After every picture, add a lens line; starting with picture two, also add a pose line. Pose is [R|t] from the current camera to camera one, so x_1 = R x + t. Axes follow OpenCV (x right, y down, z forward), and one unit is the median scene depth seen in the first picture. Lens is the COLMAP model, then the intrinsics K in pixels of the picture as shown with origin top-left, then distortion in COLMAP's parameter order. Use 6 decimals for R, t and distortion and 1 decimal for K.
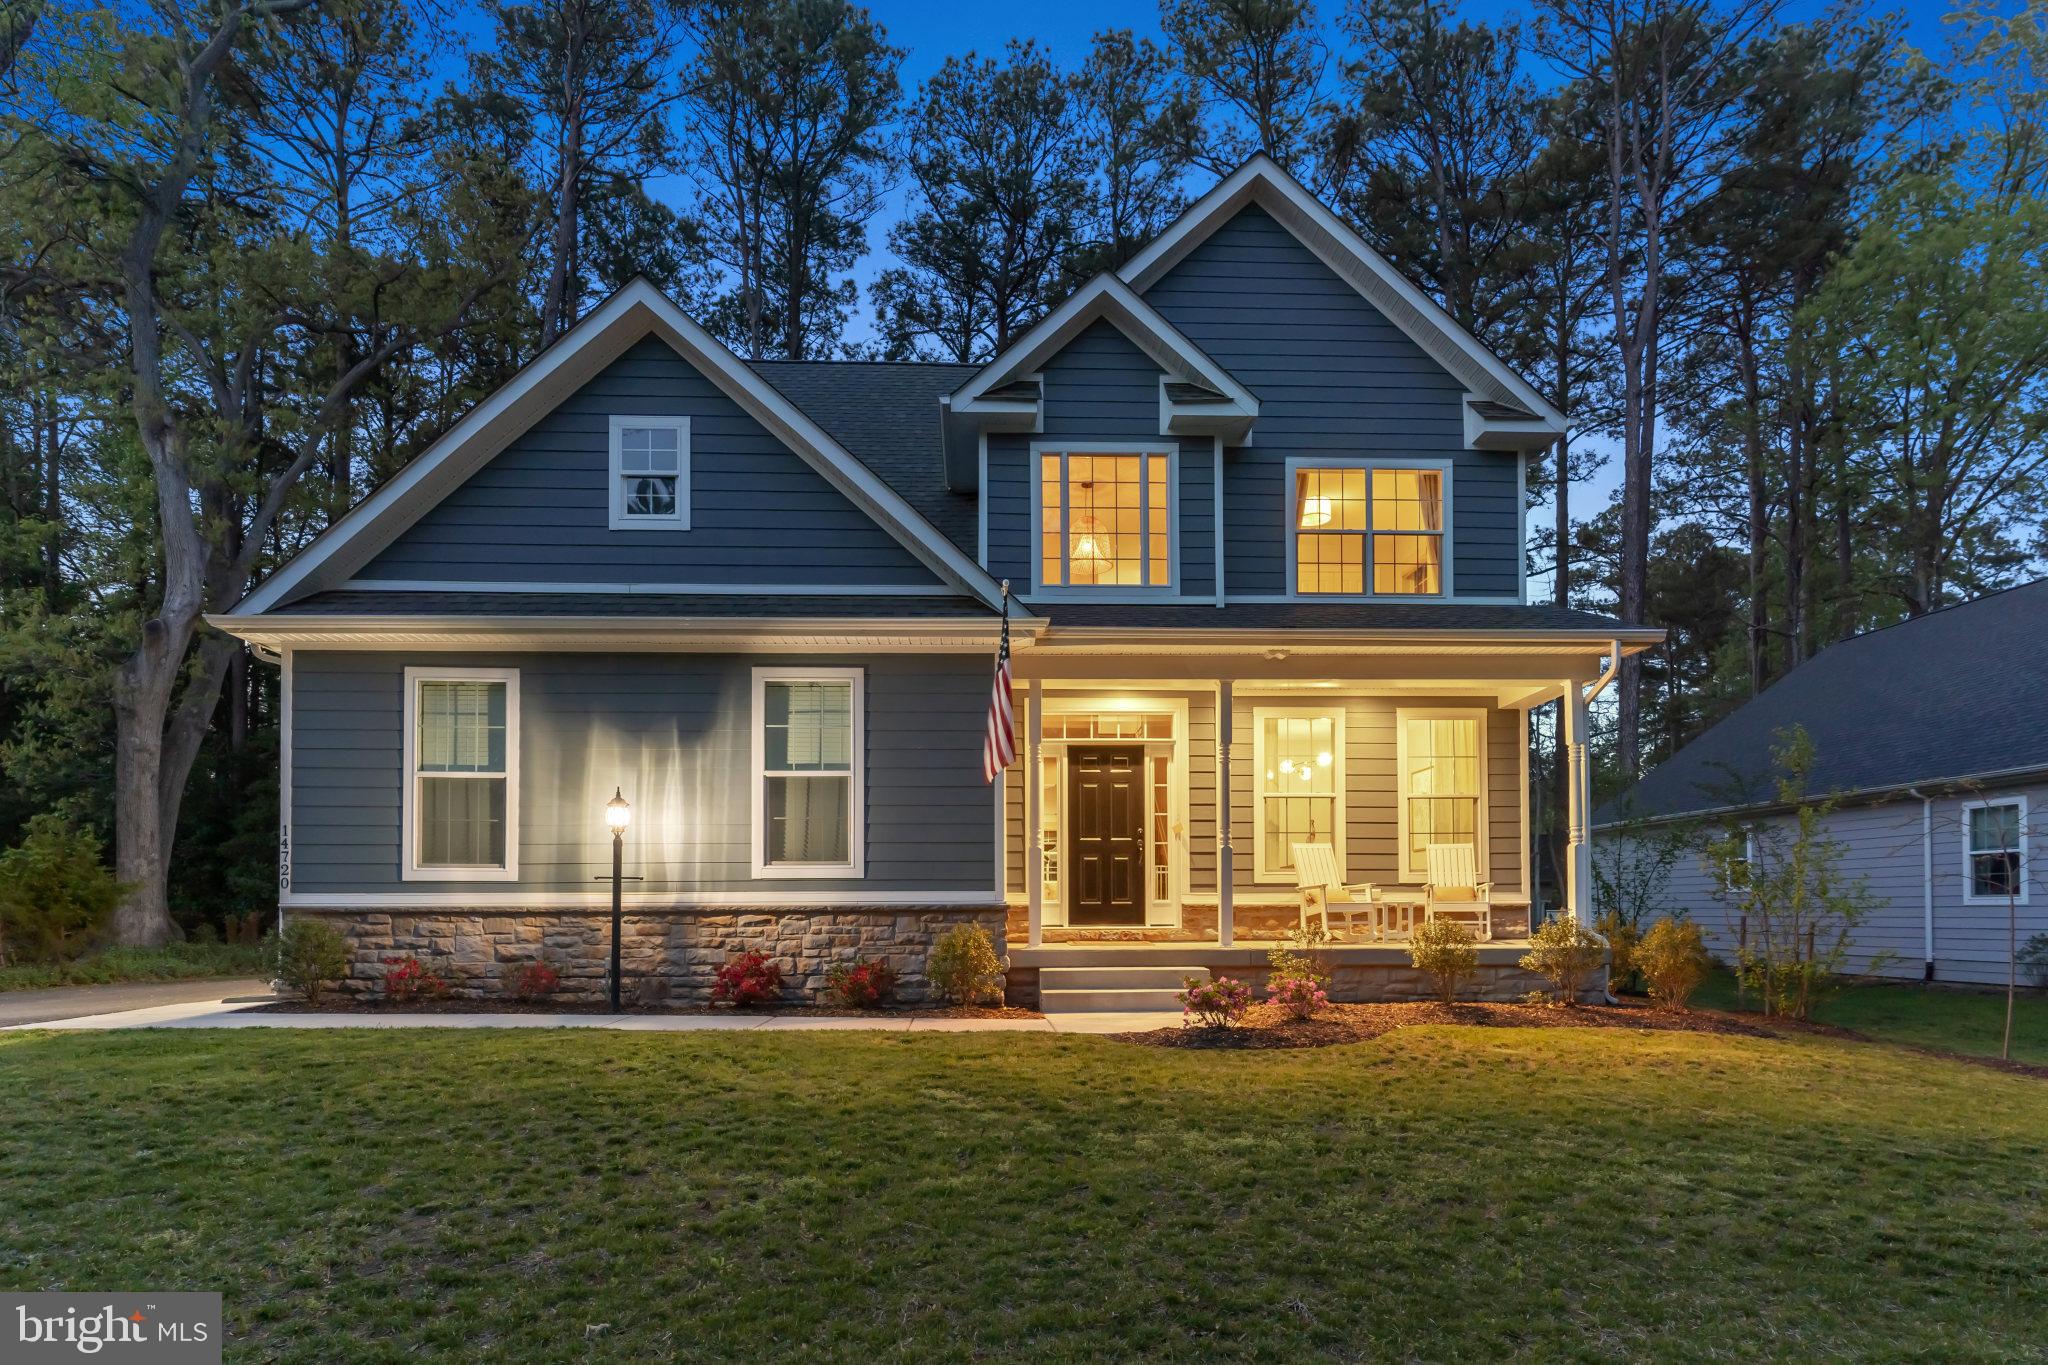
lens RADIAL K [[984.1, 0, 1024.0], [0, 984.1, 682.5], [0, 0, 1]] dist [0.011209, 0.000128]
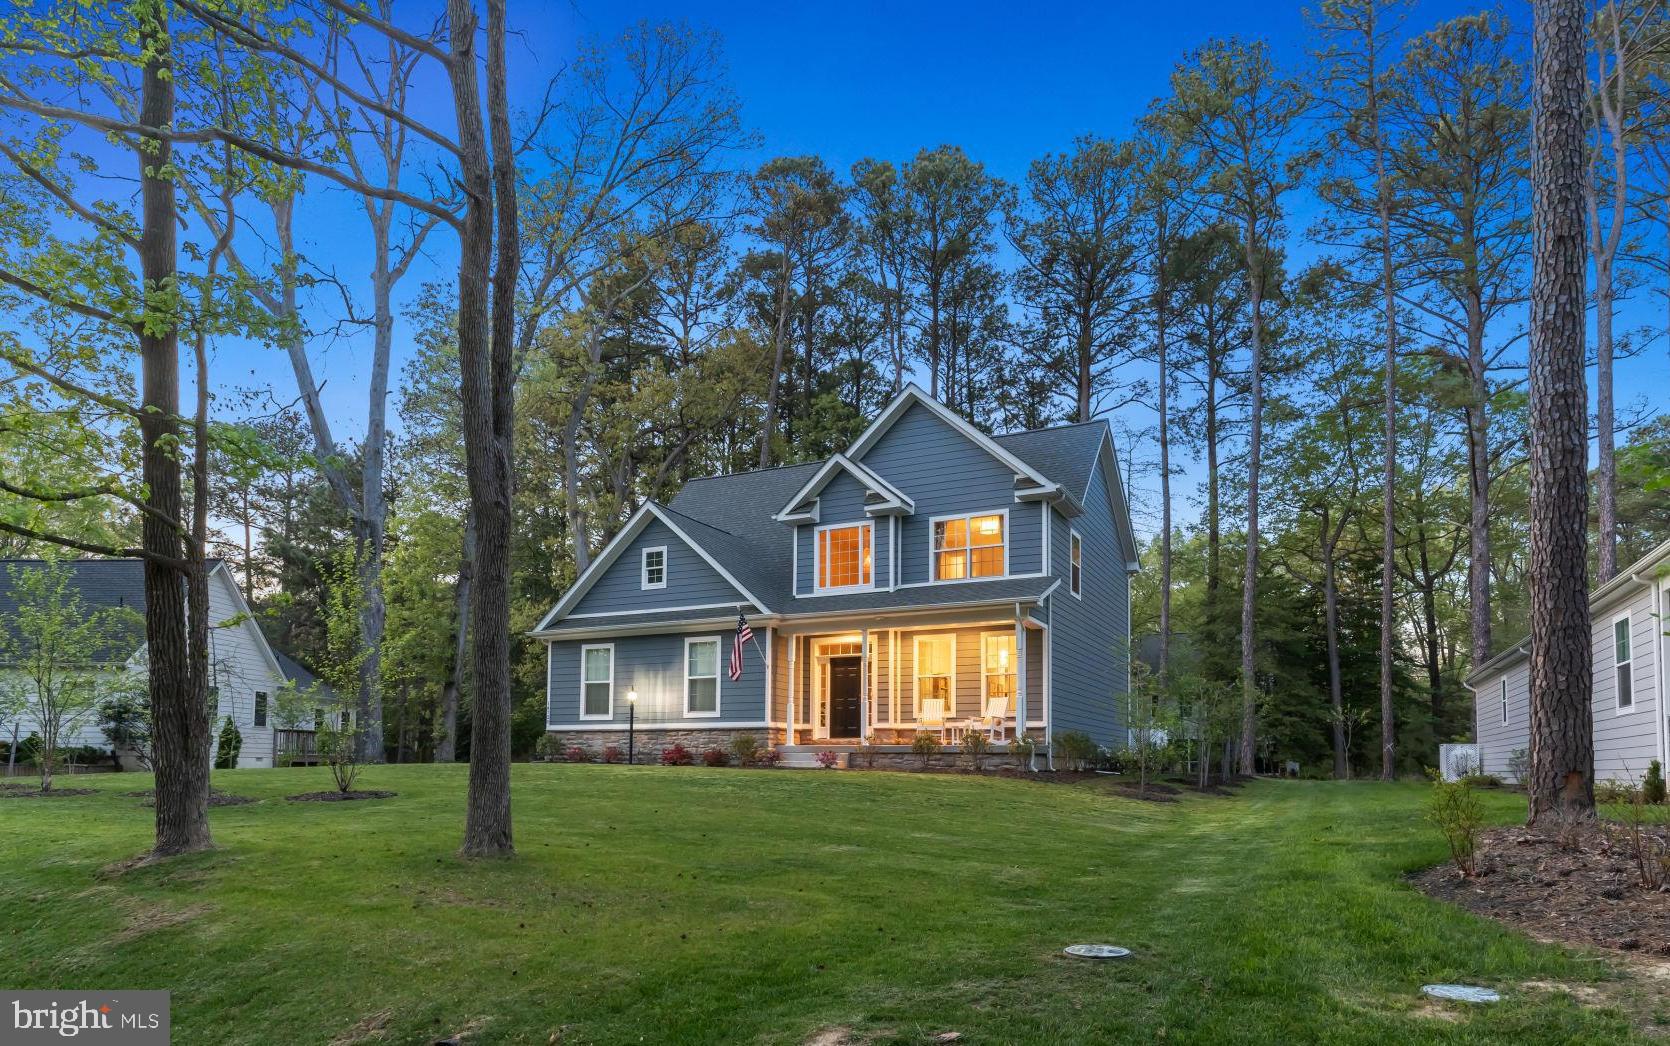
lens RADIAL K [[616.1, 0, 835.0], [0, 616.1, 523.0], [0, 0, 1]] dist [-0.000040, -0.000003]
pose [[0.938399, -0.117478, -0.324971, 0.704689], [0.076838, 0.987831, -0.135224, -0.066710], [0.336902, 0.101924, 0.936007, -0.480892]]
